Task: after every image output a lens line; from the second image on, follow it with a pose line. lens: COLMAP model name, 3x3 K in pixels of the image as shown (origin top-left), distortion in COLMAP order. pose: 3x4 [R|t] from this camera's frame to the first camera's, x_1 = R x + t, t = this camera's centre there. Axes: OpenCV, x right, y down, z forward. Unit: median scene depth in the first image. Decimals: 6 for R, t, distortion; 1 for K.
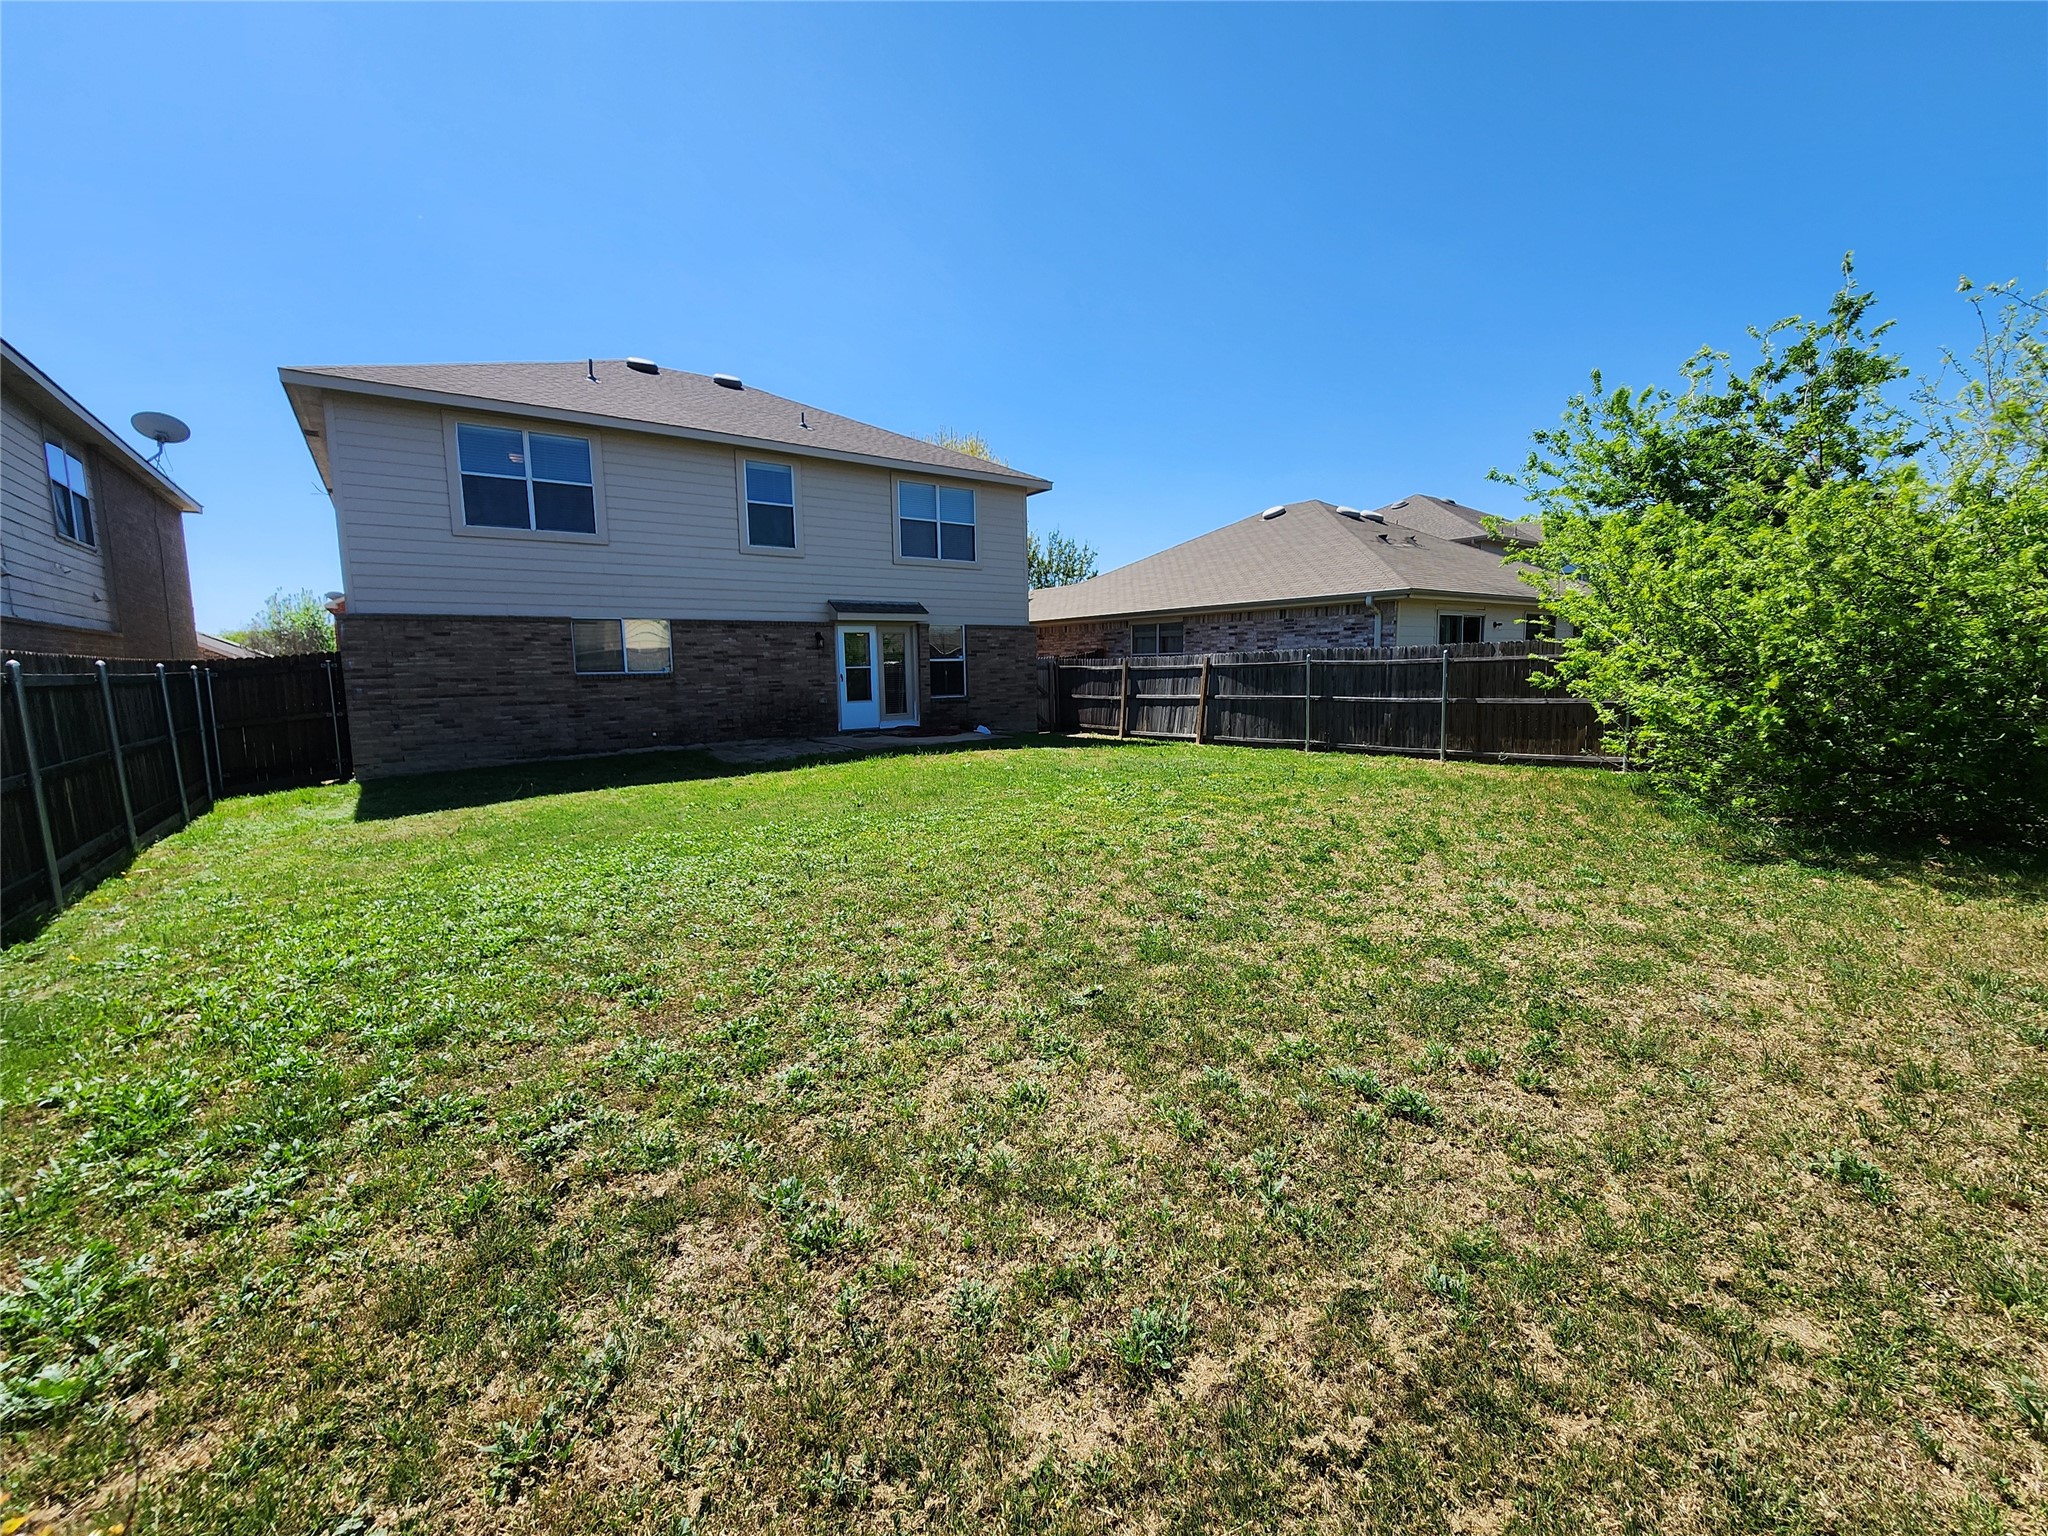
lens RADIAL K [[841.0, 0, 1026.6], [0, 841.0, 764.6], [0, 0, 1]] dist [-0.001783, 0.000555]
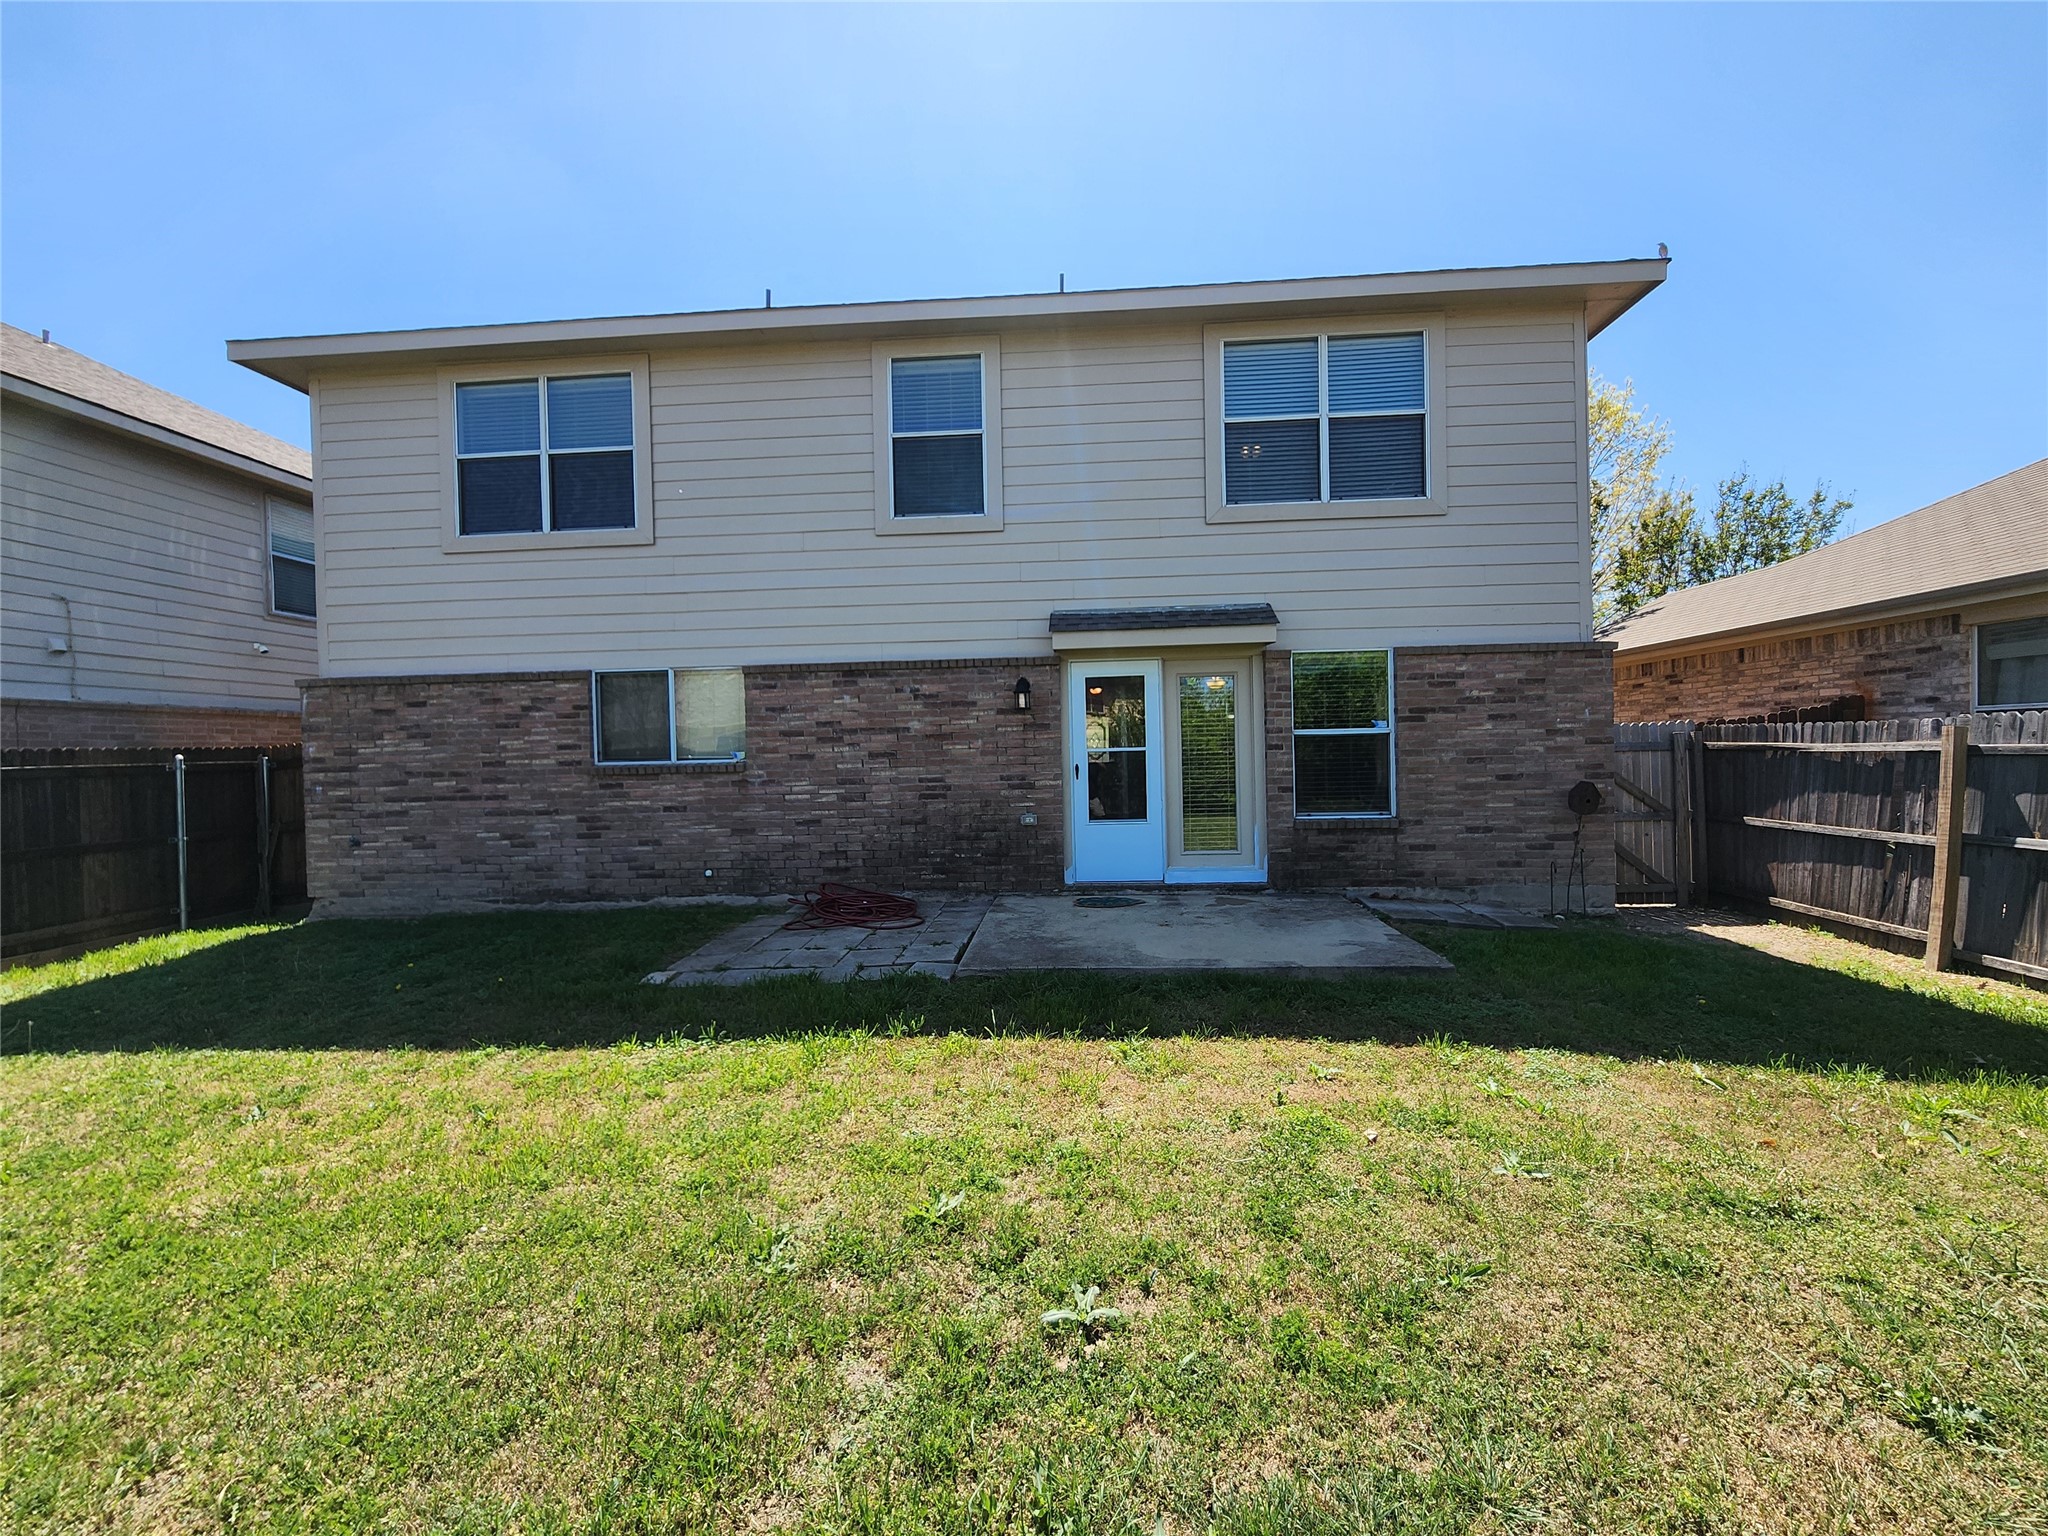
lens RADIAL K [[841.0, 0, 1026.6], [0, 841.0, 764.6], [0, 0, 1]] dist [-0.001783, 0.000555]
pose [[0.762542, 0.007900, -0.646891, 0.072704], [-0.066587, 0.995573, -0.066333, -0.083431], [0.643503, 0.093656, 0.759692, 0.699408]]
